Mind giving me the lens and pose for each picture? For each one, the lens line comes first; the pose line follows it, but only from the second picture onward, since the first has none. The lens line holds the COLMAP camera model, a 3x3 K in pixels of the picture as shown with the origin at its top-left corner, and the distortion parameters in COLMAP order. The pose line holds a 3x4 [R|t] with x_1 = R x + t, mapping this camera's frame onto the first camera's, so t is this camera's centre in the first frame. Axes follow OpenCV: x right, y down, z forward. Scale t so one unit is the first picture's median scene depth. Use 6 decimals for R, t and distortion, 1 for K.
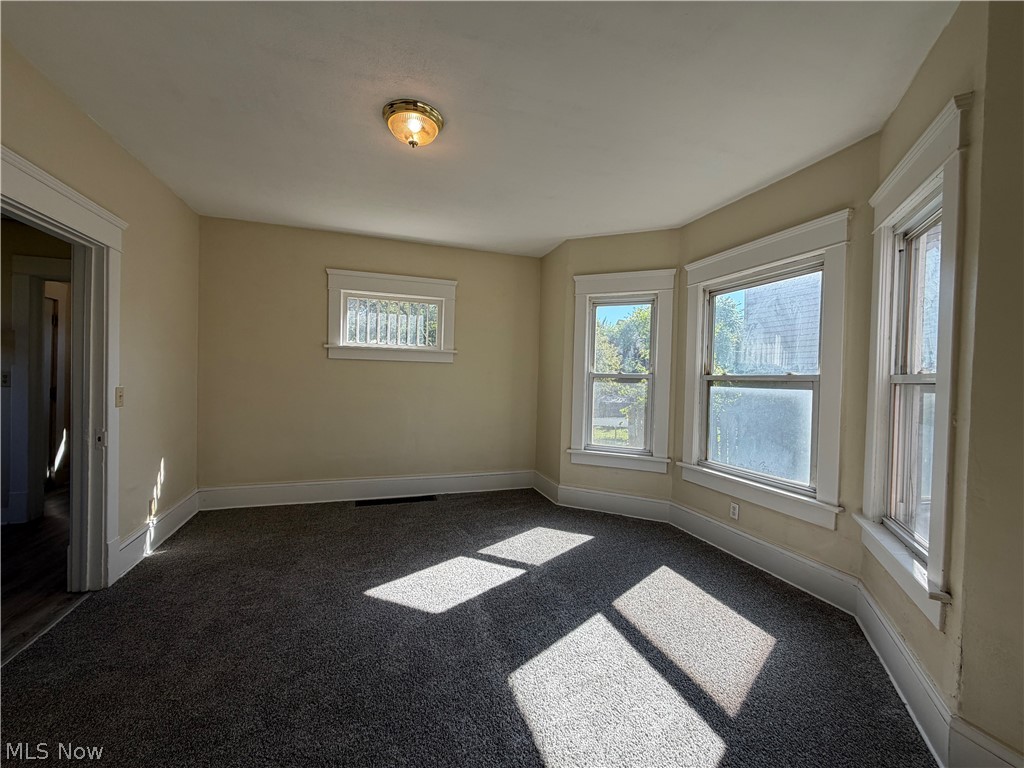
lens RADIAL K [[417.0, 0, 514.0], [0, 417.0, 382.0], [0, 0, 1]] dist [0.017296, -0.000007]
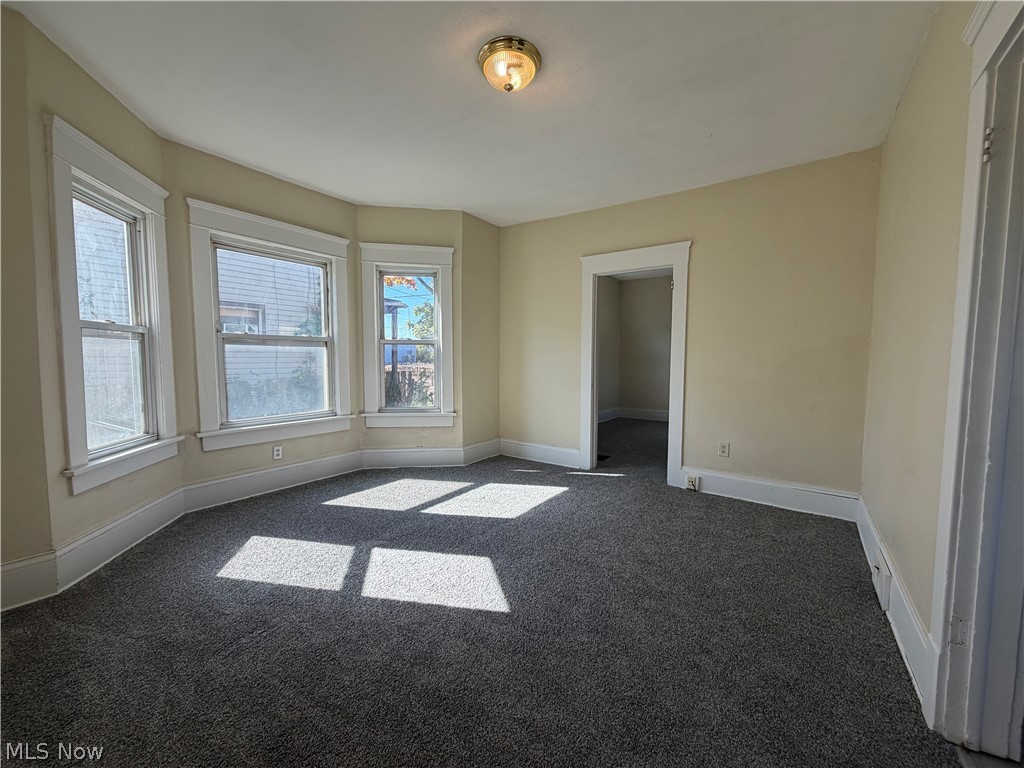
lens RADIAL K [[417.0, 0, 499.2], [0, 417.0, 388.8], [0, 0, 1]] dist [0.017296, -0.000007]
pose [[-0.570946, -0.091219, 0.815905, -0.685264], [-0.013734, 0.994730, 0.101602, 0.004952], [-0.820873, 0.046804, -0.569190, 1.038501]]
